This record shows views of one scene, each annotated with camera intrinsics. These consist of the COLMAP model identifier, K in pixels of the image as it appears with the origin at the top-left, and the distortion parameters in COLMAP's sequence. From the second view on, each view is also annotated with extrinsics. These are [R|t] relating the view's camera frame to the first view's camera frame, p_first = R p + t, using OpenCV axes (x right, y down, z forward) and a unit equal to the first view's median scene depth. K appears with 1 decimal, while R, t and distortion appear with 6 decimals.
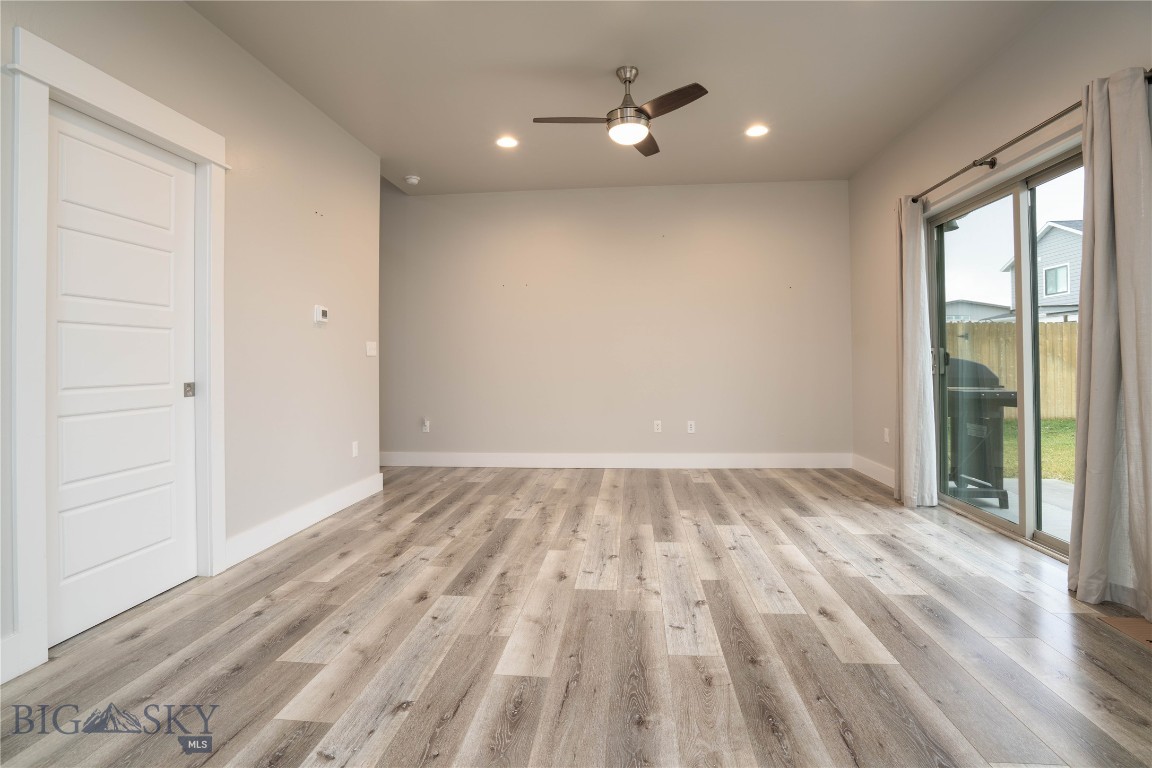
lens RADIAL K [[537.9, 0, 581.4], [0, 537.9, 365.3], [0, 0, 1]] dist [-0.052732, 0.014837]
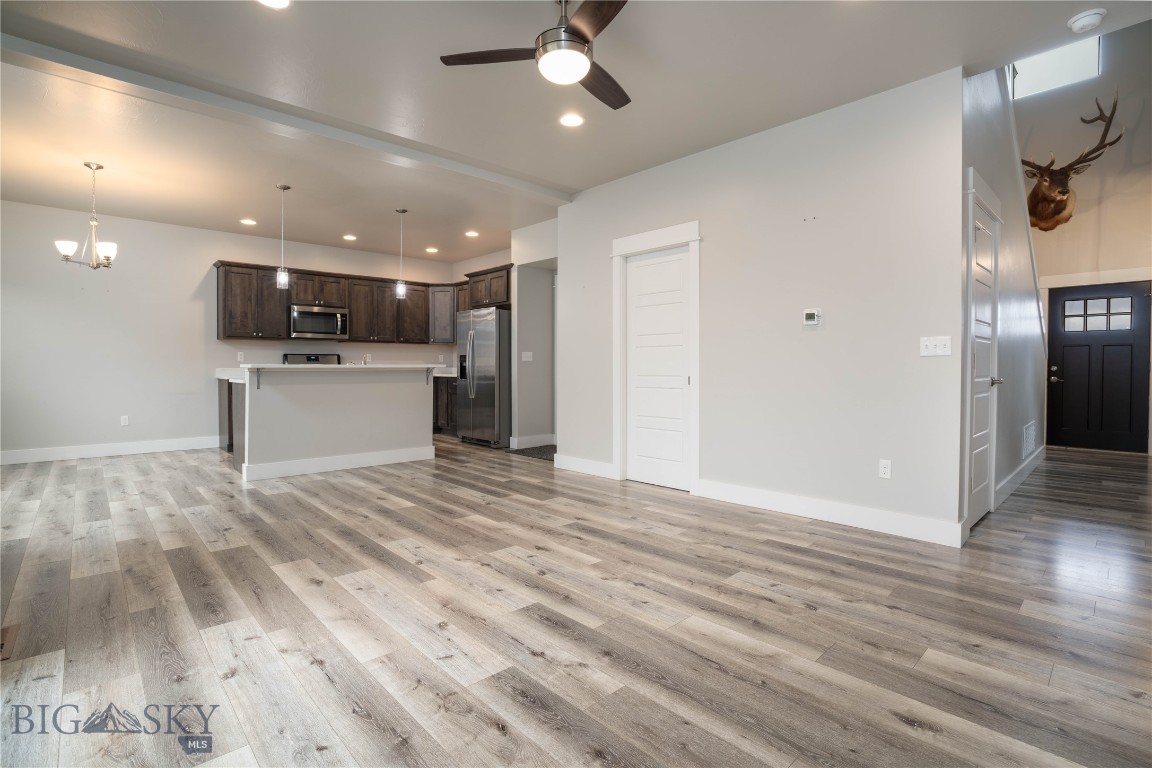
lens RADIAL K [[537.9, 0, 565.5], [0, 537.9, 375.6], [0, 0, 1]] dist [-0.052732, 0.014837]
pose [[-0.666702, 0.023324, -0.744960, 0.823500], [0.004329, 0.999615, 0.027422, -0.018293], [0.745312, 0.015057, -0.666546, 1.877852]]
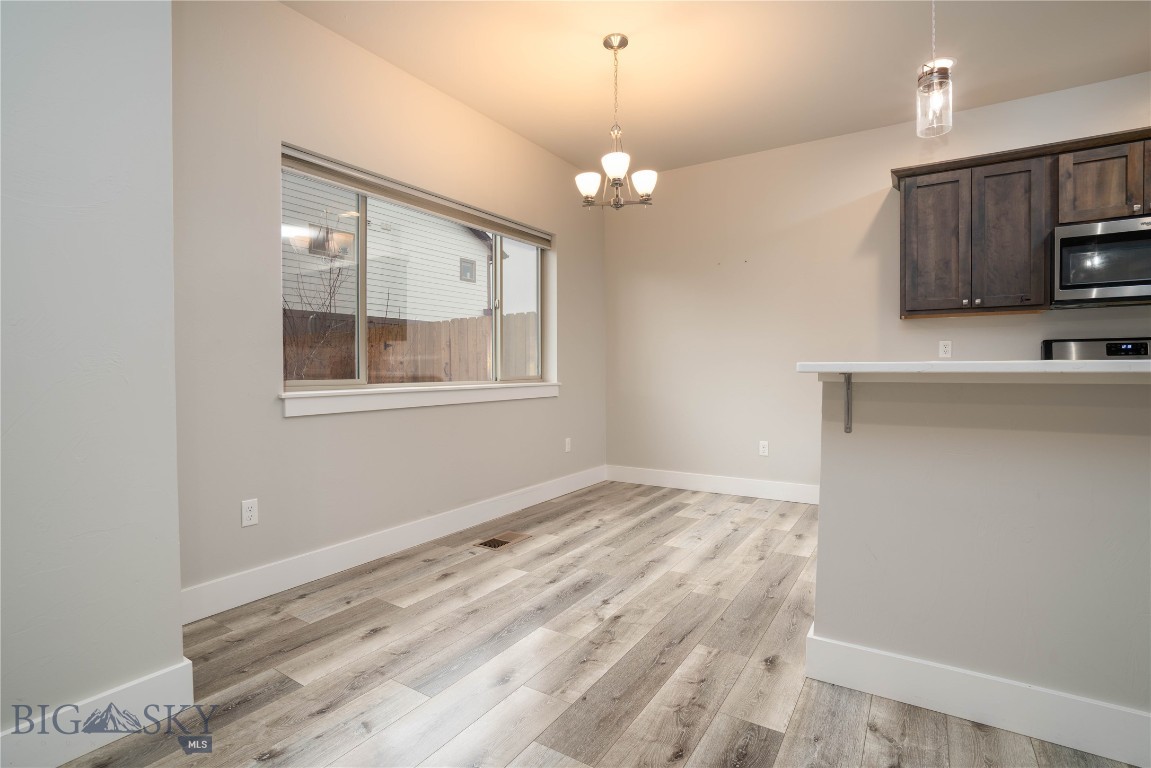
lens RADIAL K [[537.5, 0, 572.8], [0, 537.5, 380.3], [0, 0, 1]] dist [-0.052732, 0.014837]
pose [[-0.885670, 0.006982, 0.464262, 0.137385], [0.016714, 0.999718, 0.016850, -0.006751], [-0.464013, 0.022684, -0.885538, 0.517328]]
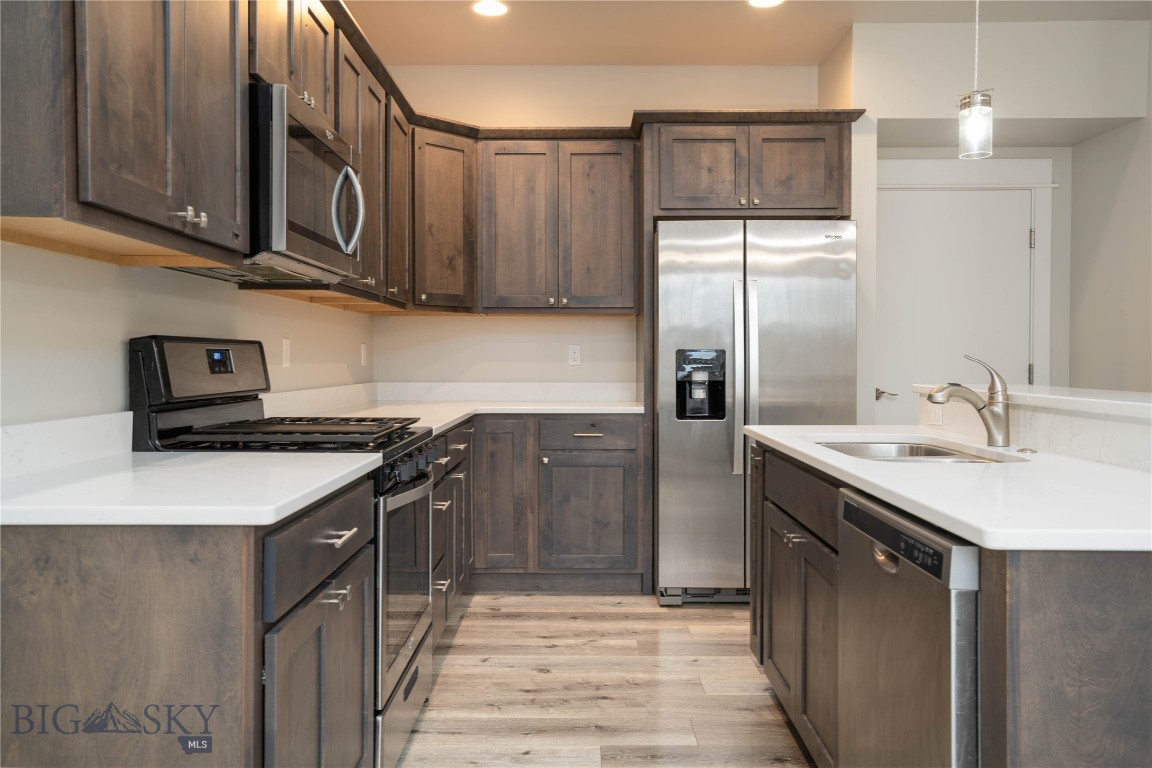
lens RADIAL K [[872.8, 0, 597.2], [0, 872.8, 369.1], [0, 0, 1]] dist [0.011389, 0.014536]
pose [[0.093159, 0.022083, -0.995406, 0.595019], [-0.004586, 0.999753, 0.021751, -0.052155], [0.995641, 0.002539, 0.093237, -0.787255]]
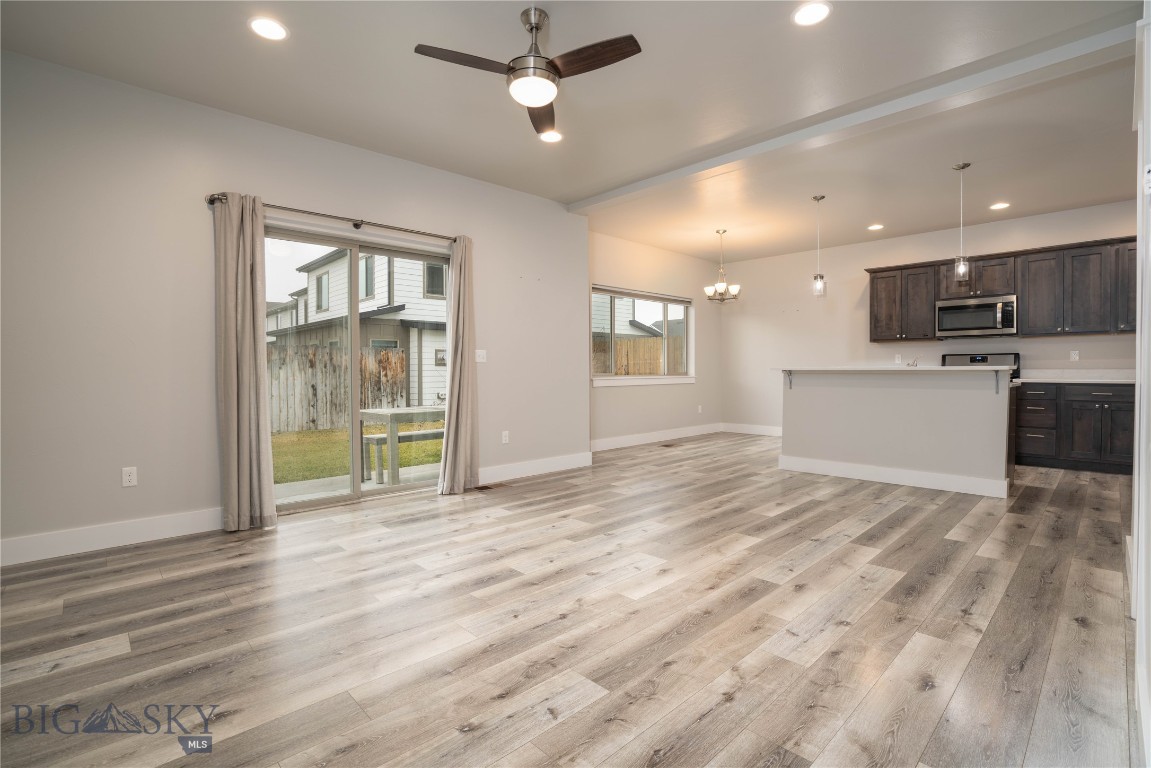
lens RADIAL K [[537.5, 0, 580.5], [0, 537.5, 374.4], [0, 0, 1]] dist [-0.052732, 0.014837]
pose [[-0.760368, 0.009636, 0.649421, -0.620175], [0.014795, 0.999887, 0.002487, 0.000349], [-0.649324, 0.011499, -0.760425, 1.965727]]
